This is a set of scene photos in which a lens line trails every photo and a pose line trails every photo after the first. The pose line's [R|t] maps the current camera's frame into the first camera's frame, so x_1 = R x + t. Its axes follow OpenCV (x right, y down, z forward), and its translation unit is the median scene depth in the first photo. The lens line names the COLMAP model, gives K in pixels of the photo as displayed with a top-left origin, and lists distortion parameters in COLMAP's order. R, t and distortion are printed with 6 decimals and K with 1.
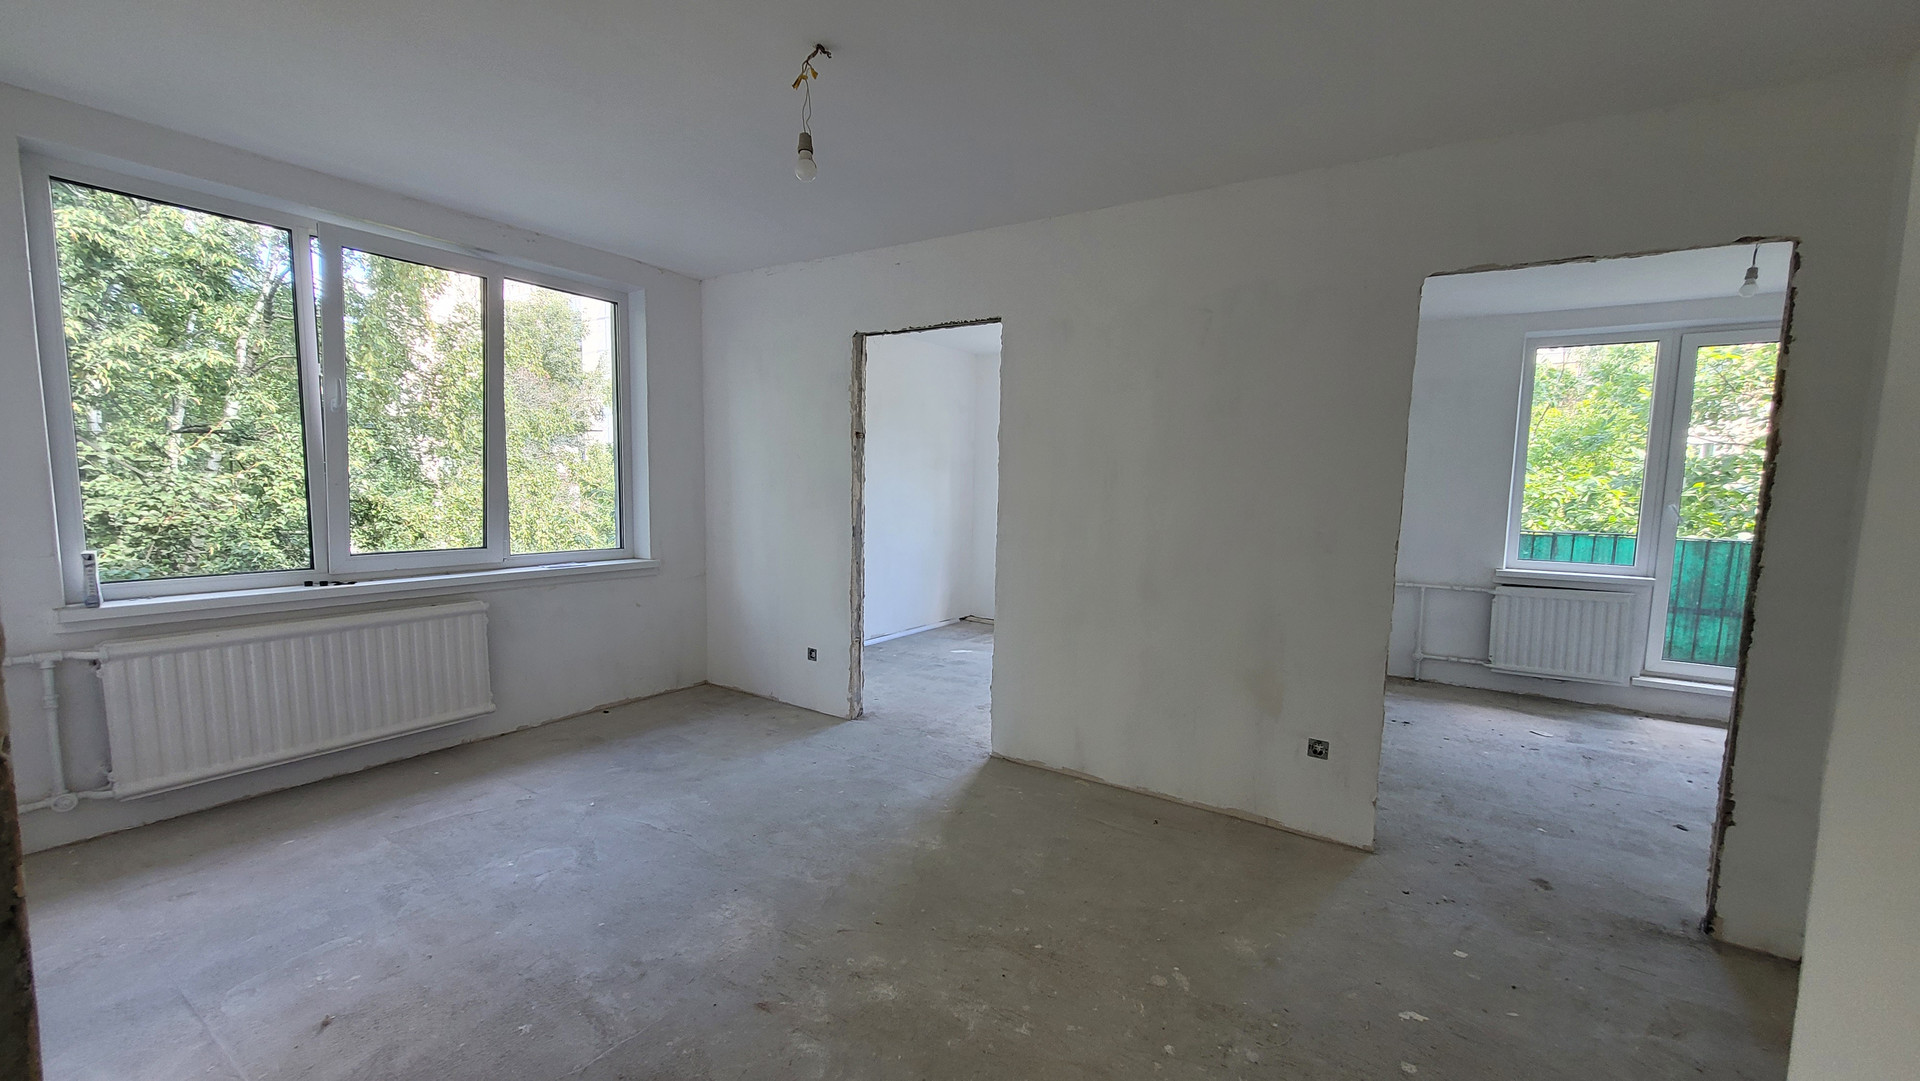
lens RADIAL K [[764.5, 0, 958.2], [0, 764.5, 556.8], [0, 0, 1]] dist [-0.002071, 0.002562]
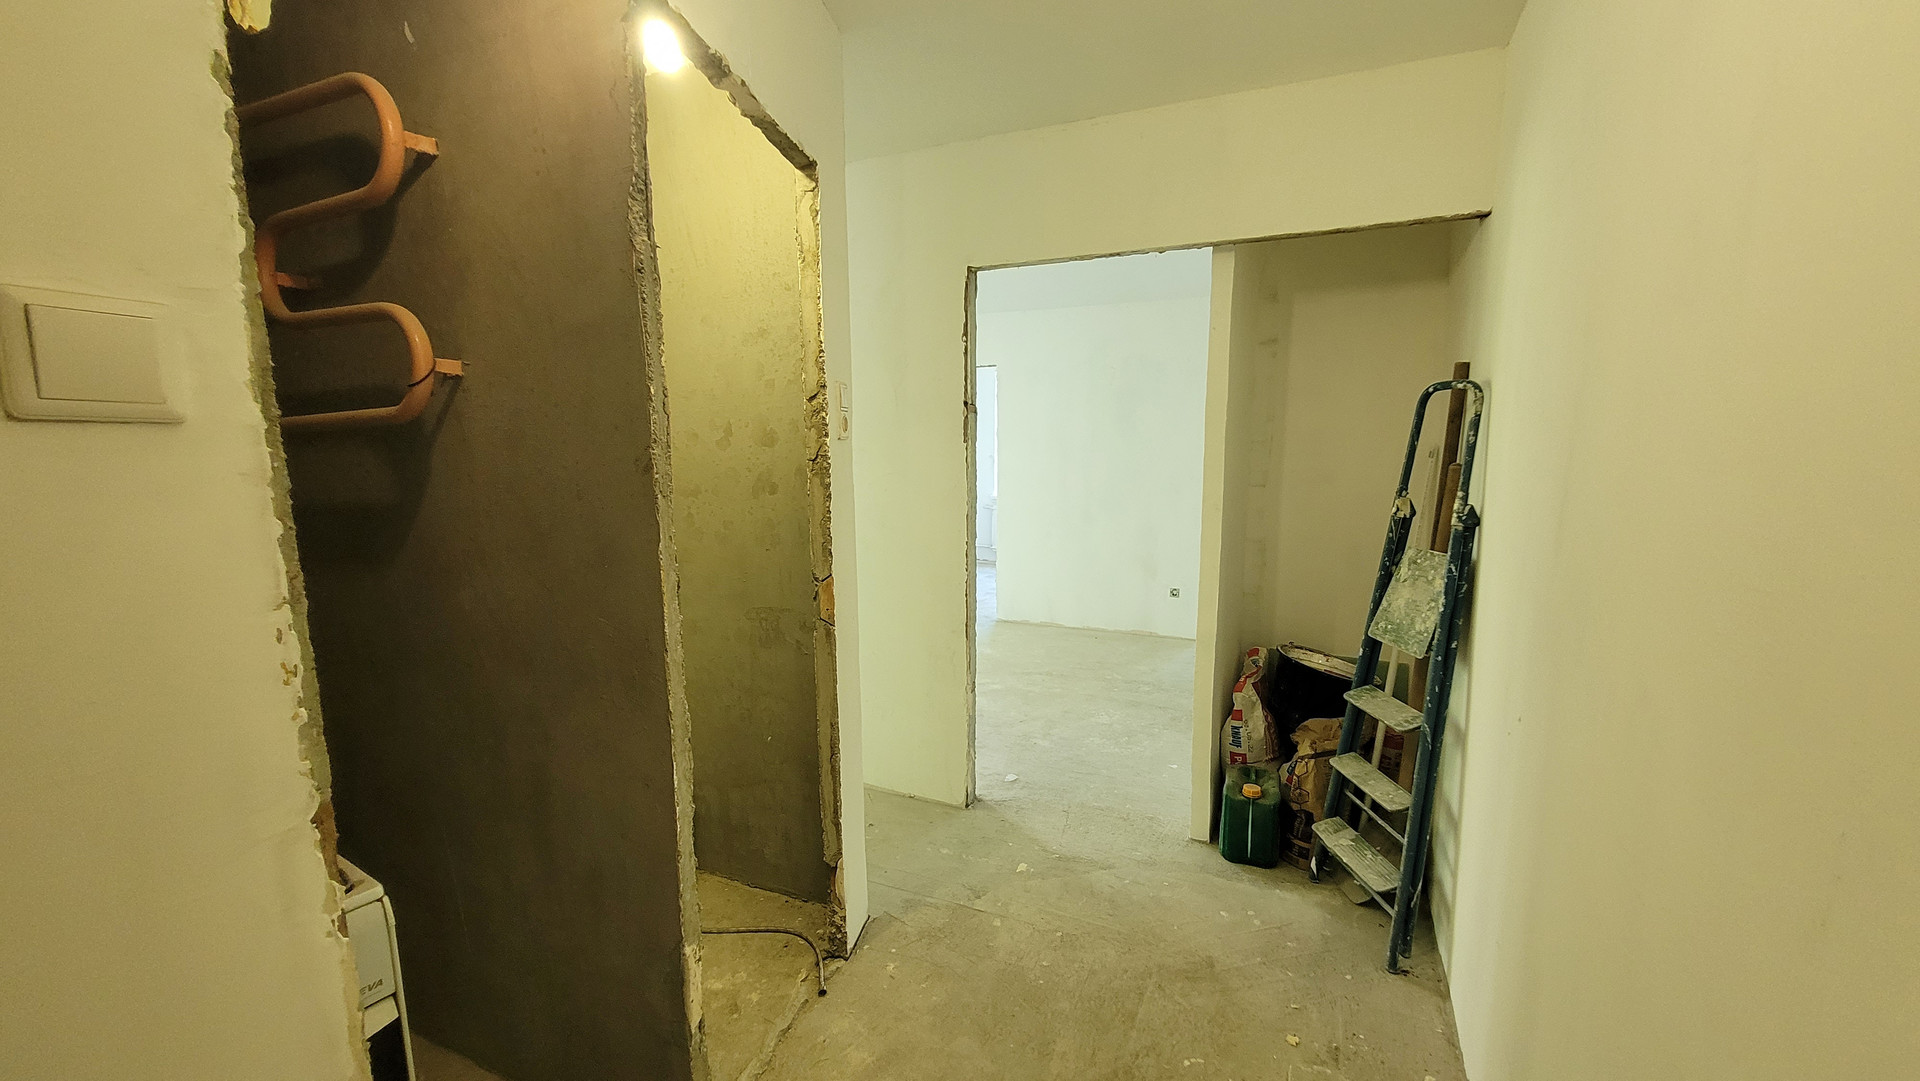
lens RADIAL K [[764.5, 0, 963.1], [0, 764.5, 538.1], [0, 0, 1]] dist [-0.002071, 0.002562]
pose [[0.988683, -0.041977, 0.144028, -0.278273], [0.039133, 0.998980, 0.022526, 0.033304], [-0.144827, -0.016634, 0.989317, -0.697115]]
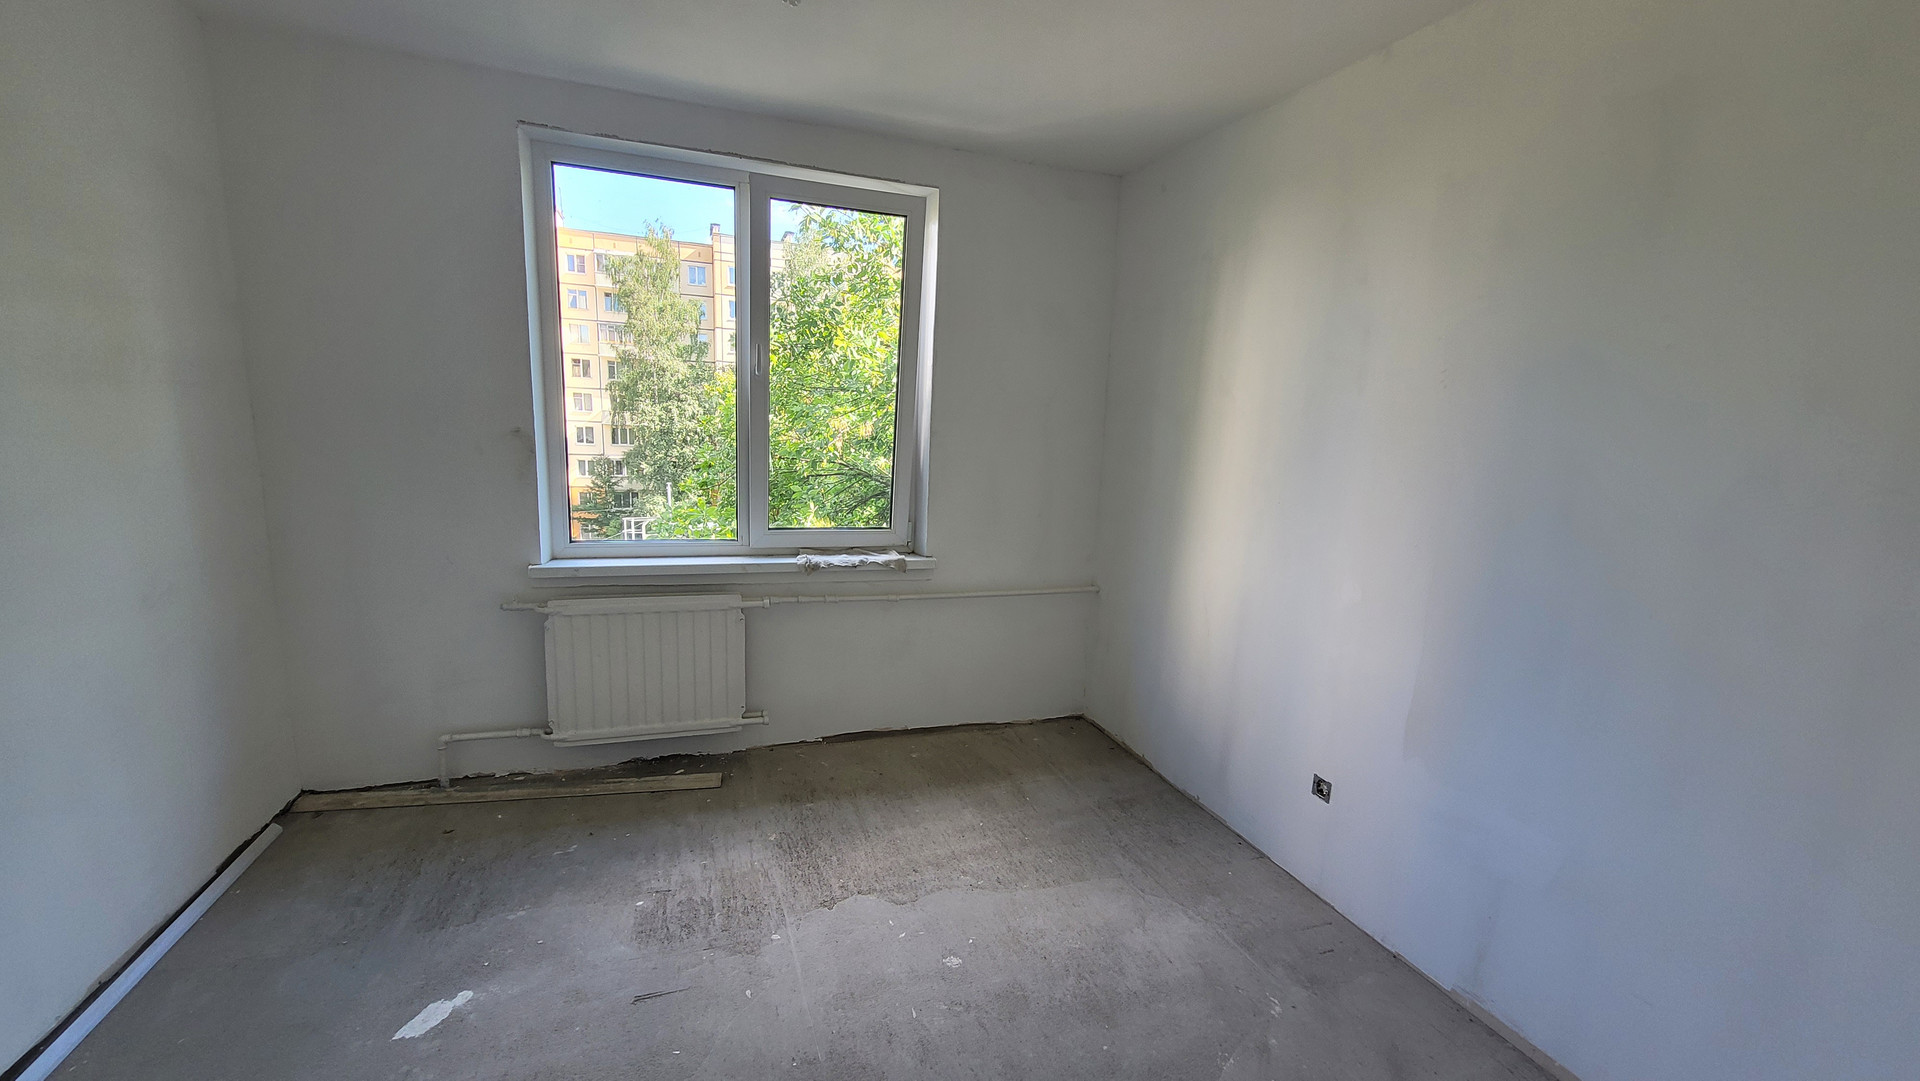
lens RADIAL K [[764.5, 0, 959.4], [0, 764.5, 550.9], [0, 0, 1]] dist [-0.002071, 0.002562]
pose [[0.624716, -0.113229, 0.772599, 0.658673], [0.052661, 0.993287, 0.102991, -0.052631], [-0.779074, -0.023654, 0.626485, 0.583635]]
